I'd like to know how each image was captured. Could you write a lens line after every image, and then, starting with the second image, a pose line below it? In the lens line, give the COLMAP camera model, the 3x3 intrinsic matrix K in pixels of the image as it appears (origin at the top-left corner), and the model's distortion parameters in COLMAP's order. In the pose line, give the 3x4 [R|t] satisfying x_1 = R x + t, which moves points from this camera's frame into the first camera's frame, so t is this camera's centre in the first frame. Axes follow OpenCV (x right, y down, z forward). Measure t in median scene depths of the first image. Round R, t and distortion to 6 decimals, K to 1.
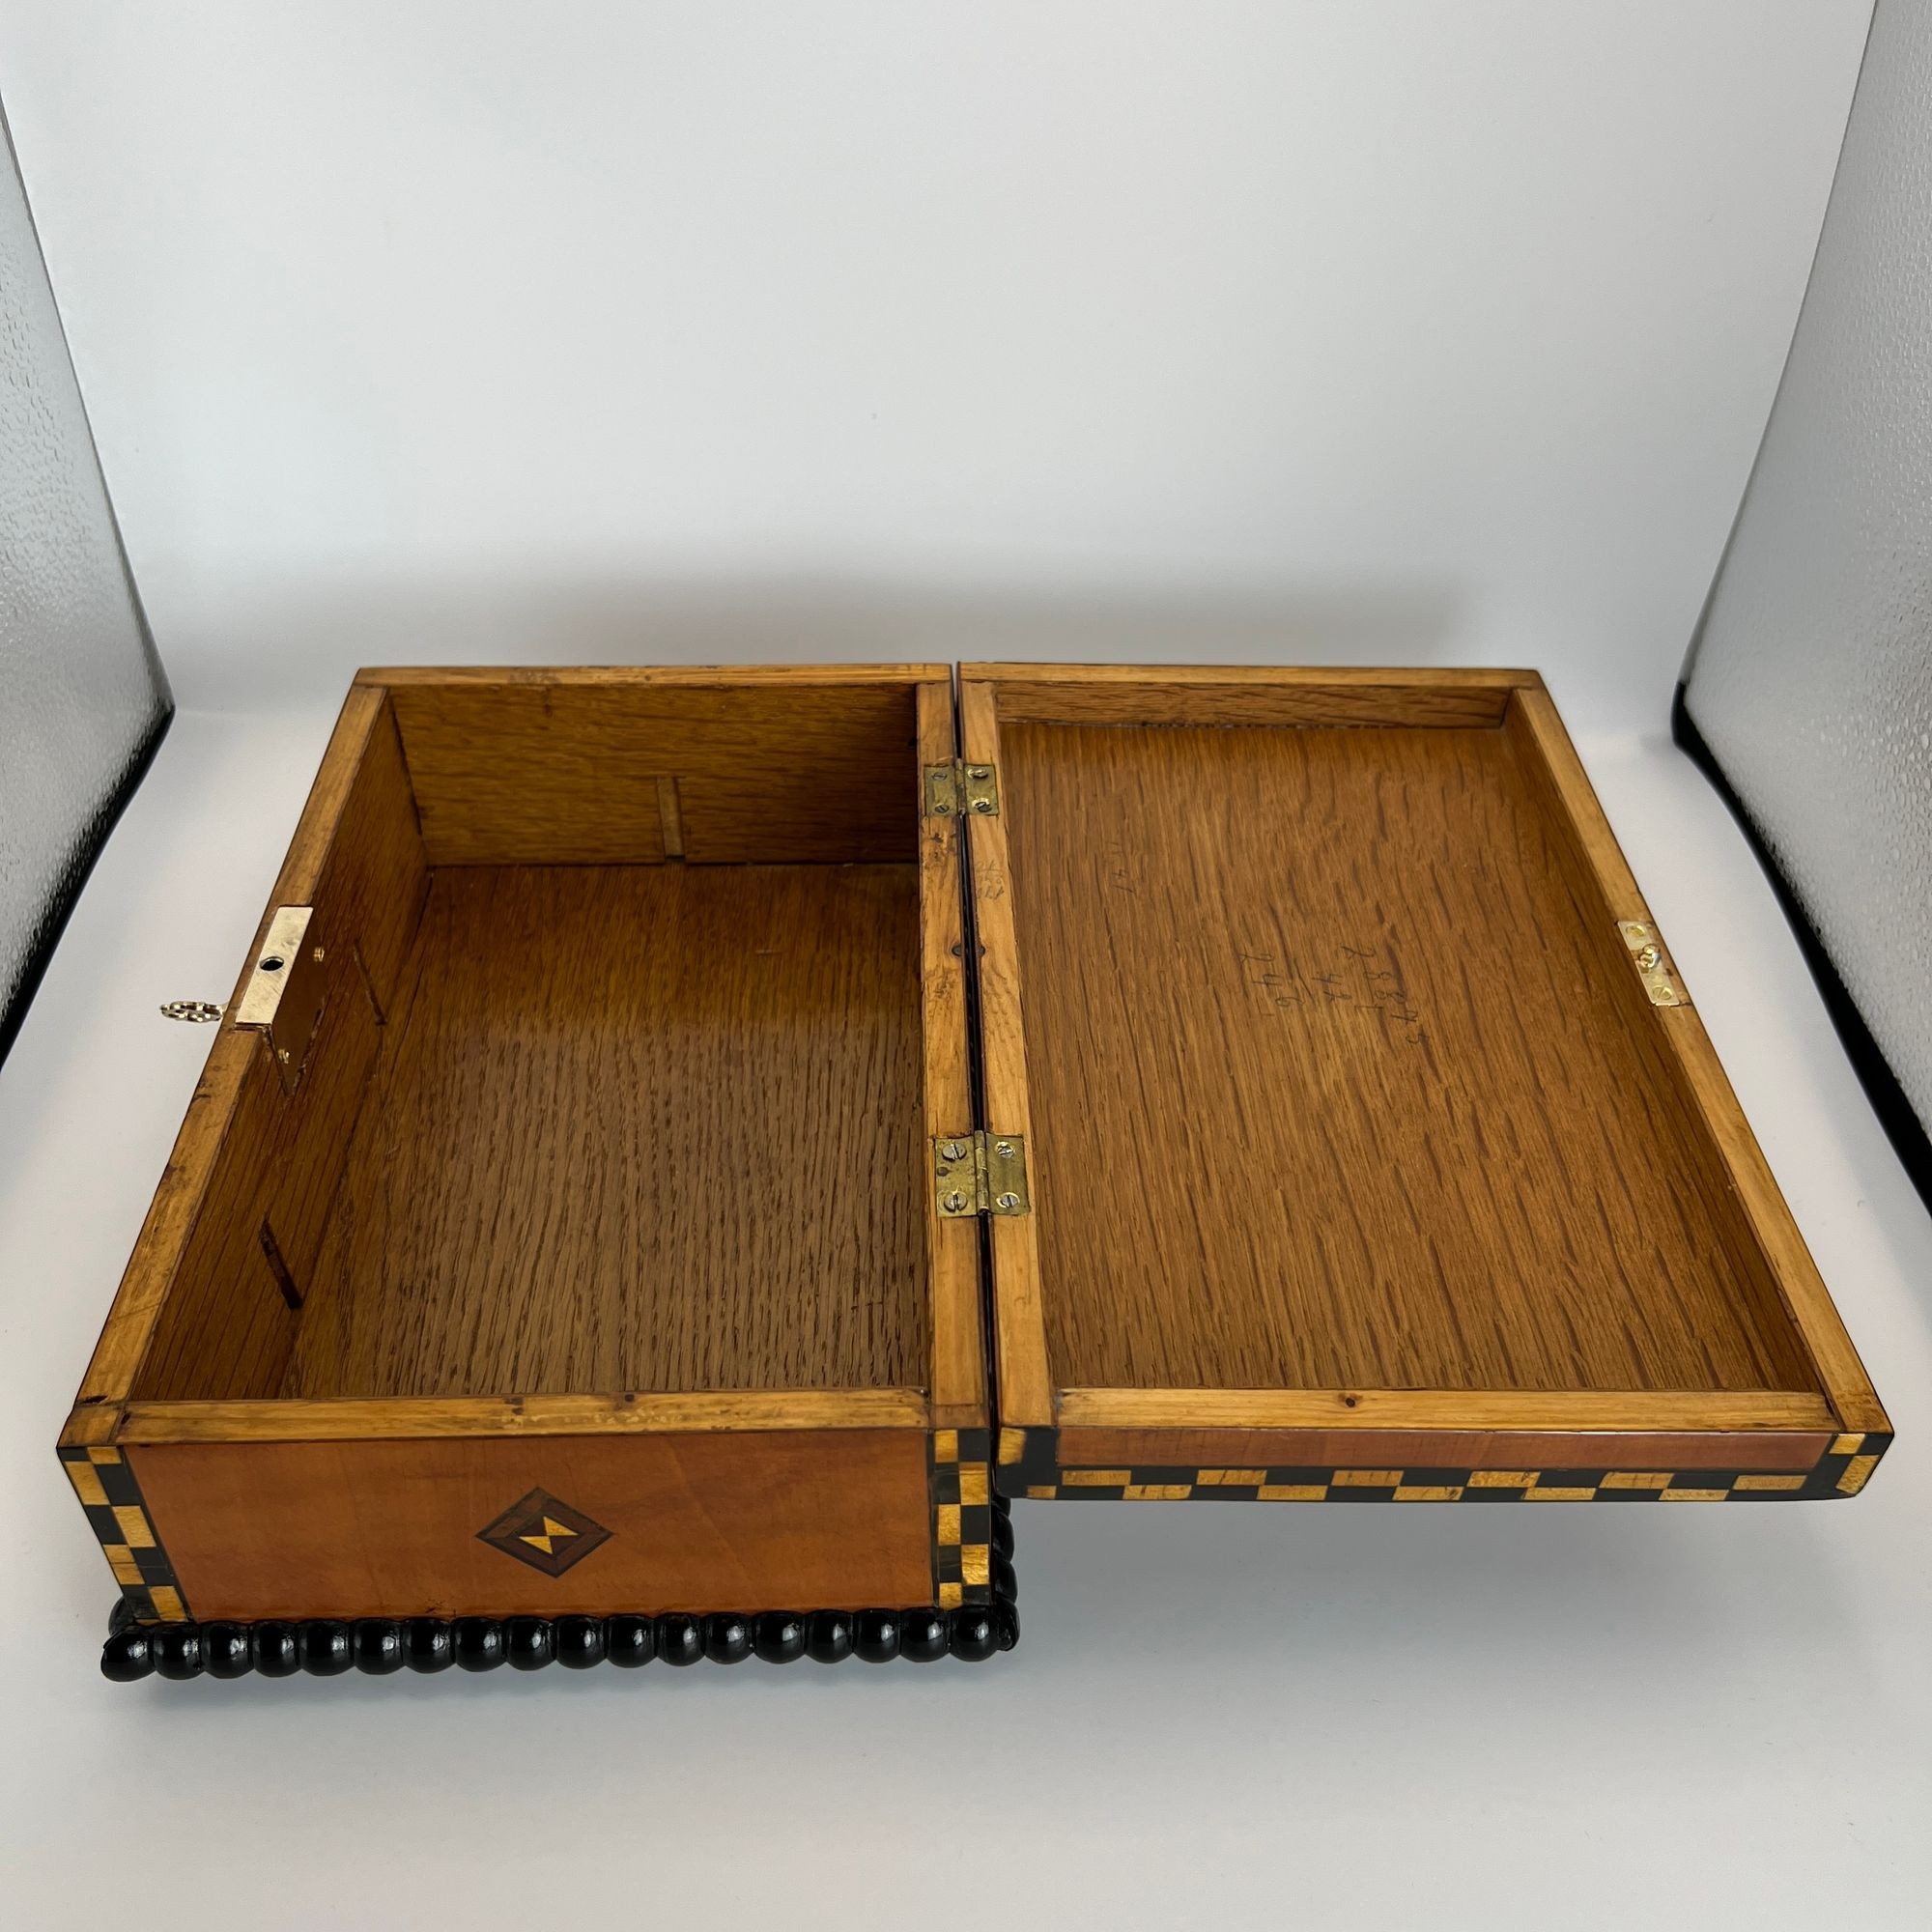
lens RADIAL K [[1987.2, 0, 963.0], [0, 1987.2, 946.3], [0, 0, 1]] dist [0.211689, -0.868838]
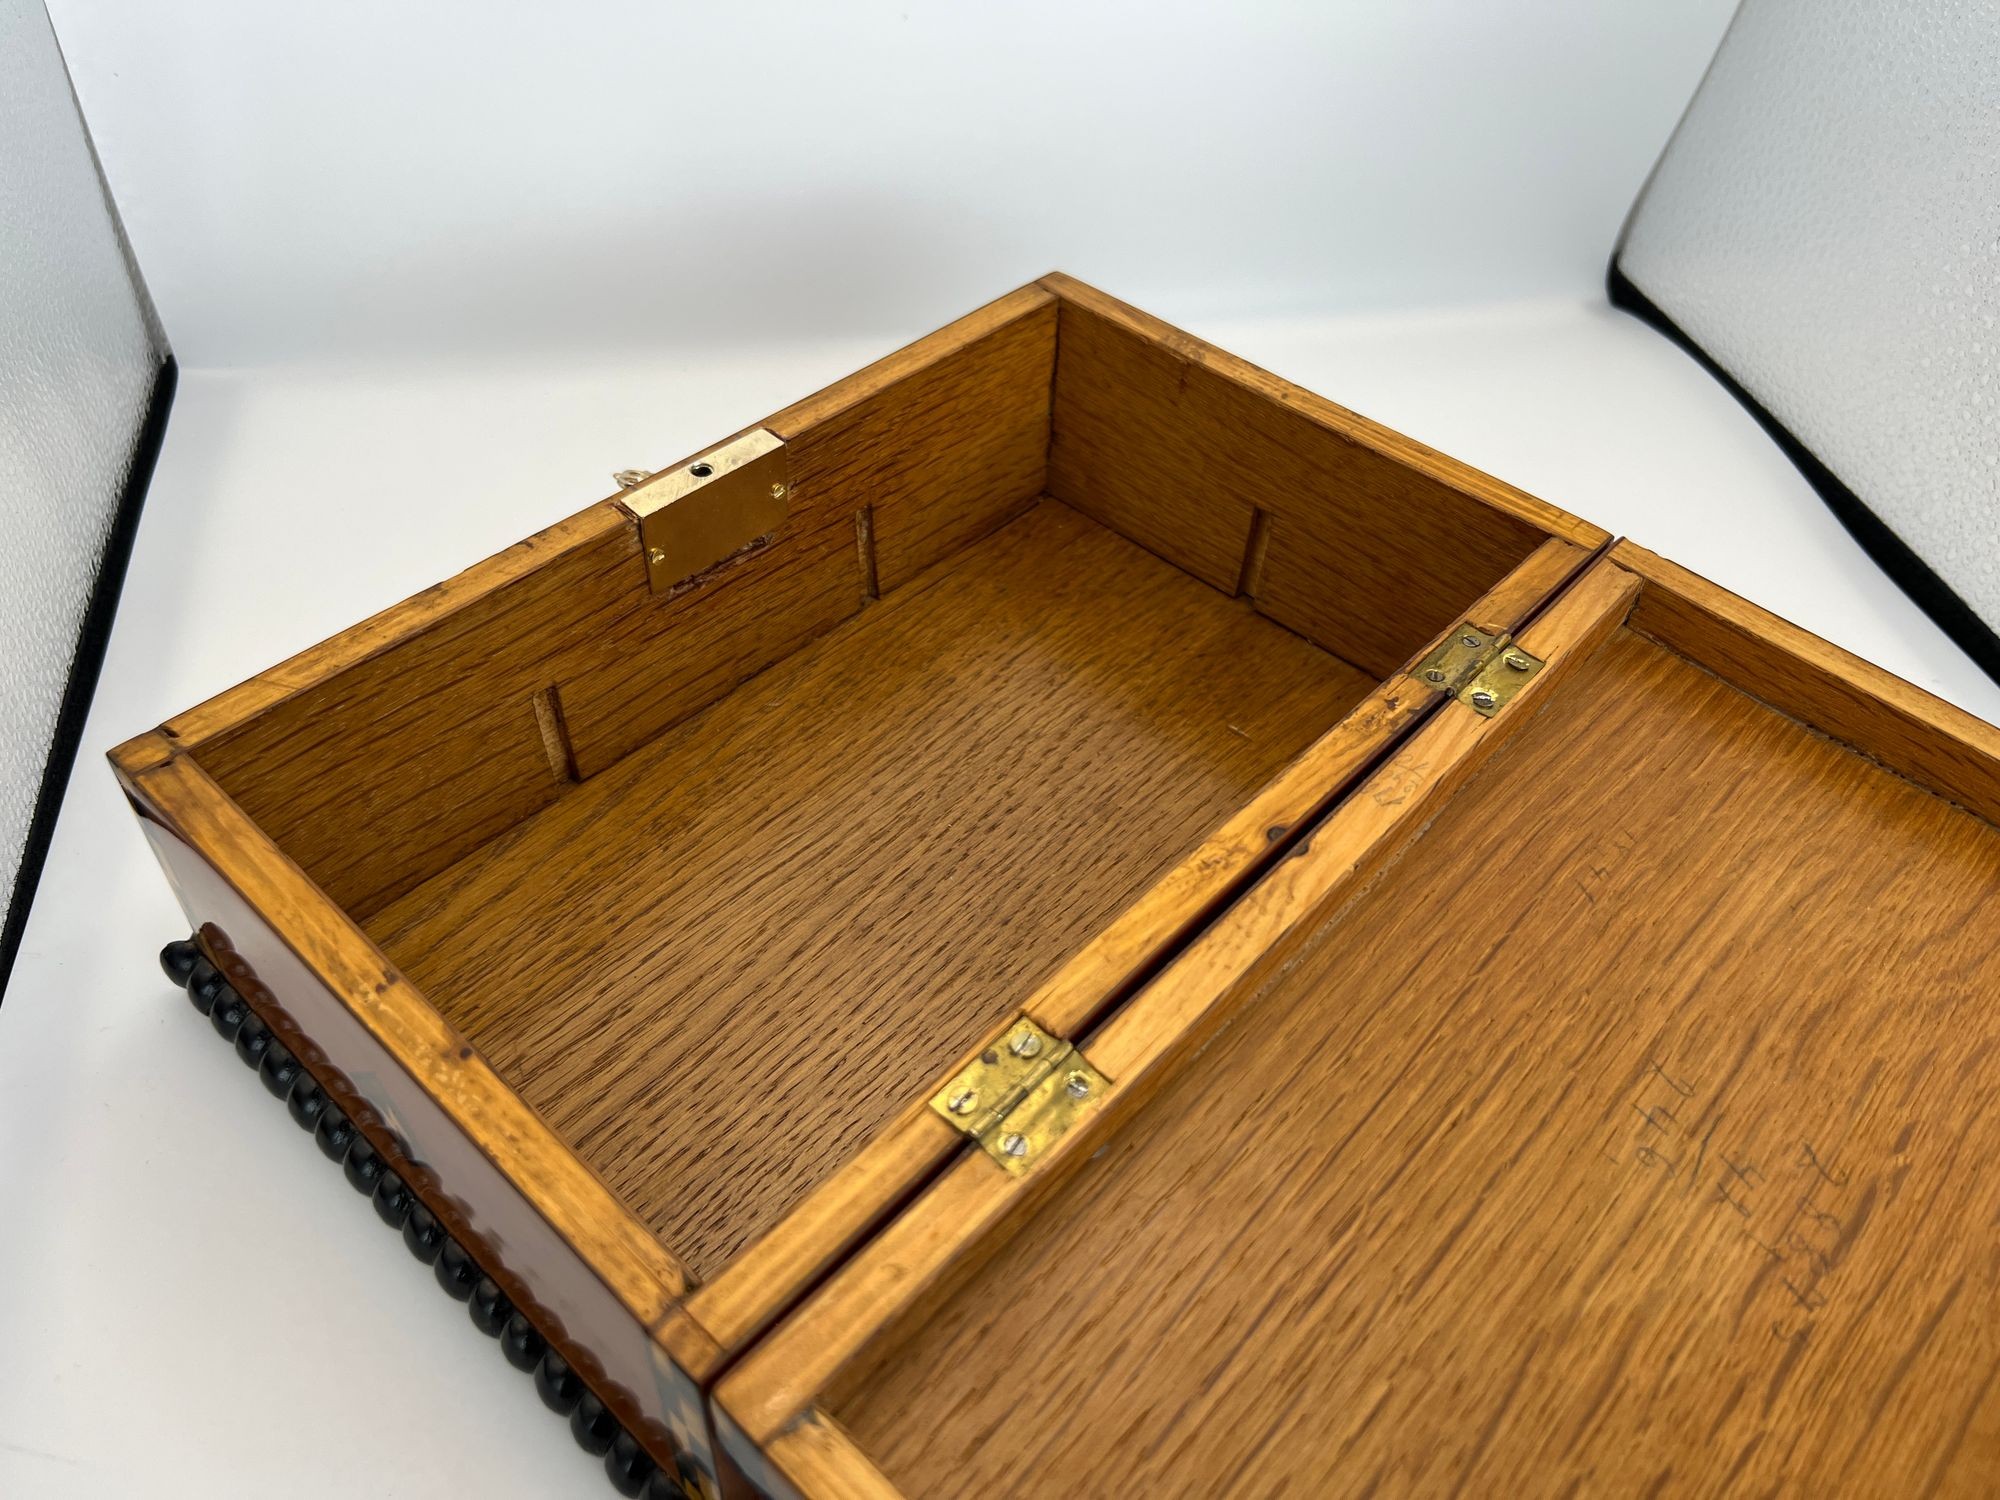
lens RADIAL K [[1542.0, 0, 1000.0], [0, 1542.0, 750.0], [0, 0, 1]] dist [0.053963, -0.092198]
pose [[0.714677, 0.510276, -0.478388, 0.179791], [-0.473075, 0.856416, 0.206763, -0.093057], [0.515206, 0.078545, 0.853460, 0.412837]]
